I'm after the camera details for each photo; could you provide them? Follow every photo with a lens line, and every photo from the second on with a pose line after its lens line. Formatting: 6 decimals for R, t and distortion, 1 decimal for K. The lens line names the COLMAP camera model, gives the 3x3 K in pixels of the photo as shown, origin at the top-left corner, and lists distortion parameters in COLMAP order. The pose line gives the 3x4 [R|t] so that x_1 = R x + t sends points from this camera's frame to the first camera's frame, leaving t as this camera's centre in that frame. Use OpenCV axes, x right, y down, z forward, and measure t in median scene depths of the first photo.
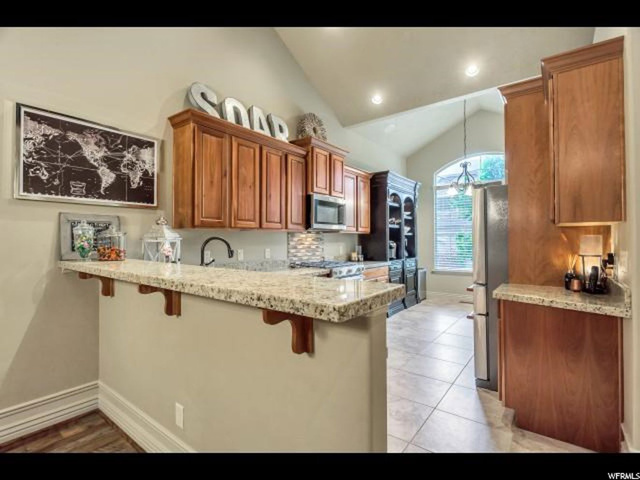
lens RADIAL K [[311.0, 0, 314.6], [0, 311.0, 236.5], [0, 0, 1]] dist [-0.002640, -0.001542]
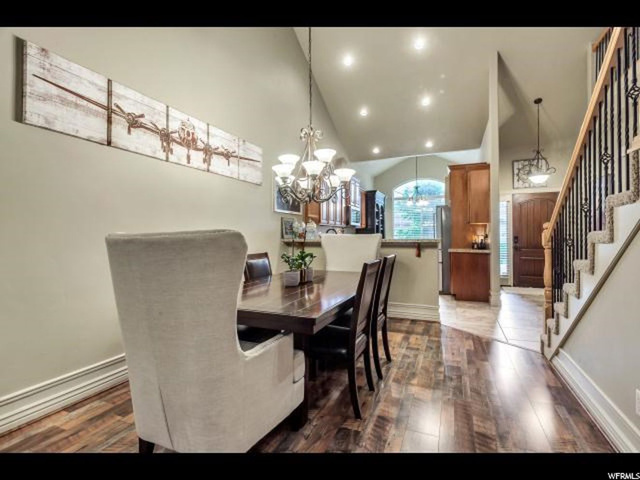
lens RADIAL K [[311.0, 0, 317.2], [0, 311.0, 239.1], [0, 0, 1]] dist [-0.002640, -0.001542]
pose [[0.968307, -0.007676, 0.249647, -0.534467], [0.003225, 0.999829, 0.018234, 0.019096], [-0.249744, -0.016851, 0.968165, -0.582359]]
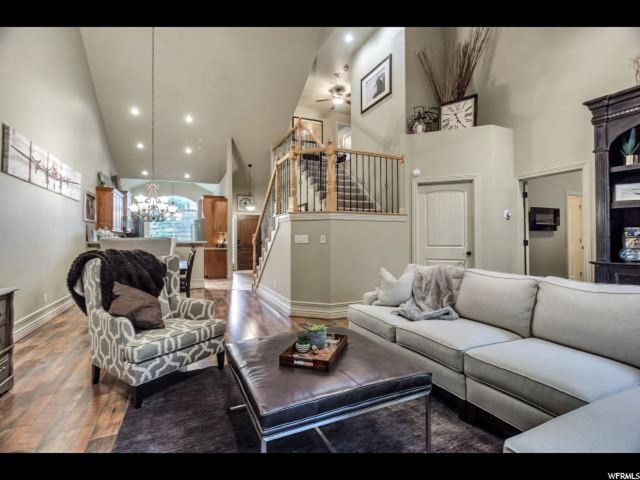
lens RADIAL K [[311.0, 0, 319.0], [0, 311.0, 239.1], [0, 0, 1]] dist [-0.002640, -0.001542]
pose [[0.458826, 0.000172, 0.888526, -1.141478], [-0.007910, 0.999961, 0.003892, 0.014074], [-0.888491, -0.008814, 0.458810, -1.076612]]
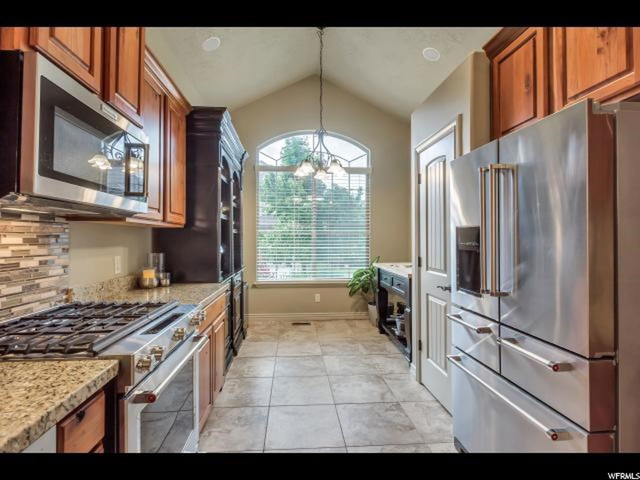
lens RADIAL K [[311.0, 0, 317.5], [0, 311.0, 238.0], [0, 0, 1]] dist [-0.002640, -0.001542]
pose [[0.724719, 0.004151, 0.689032, -0.008656], [-0.005330, 0.999986, -0.000419, 0.006379], [-0.689024, -0.003369, 0.724731, 0.569648]]
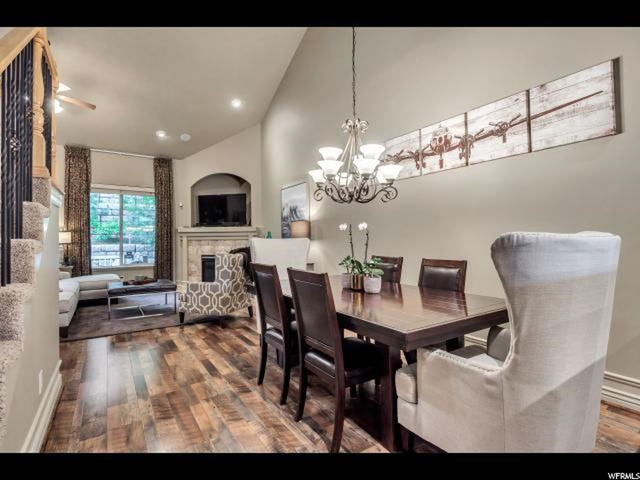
lens RADIAL K [[311.0, 0, 314.3], [0, 311.0, 238.7], [0, 0, 1]] dist [-0.002640, -0.001542]
pose [[-0.311879, -0.001657, -0.950121, 0.135551], [0.018712, 0.999794, -0.007886, 0.026320], [0.949938, -0.020239, -0.311783, 0.100198]]
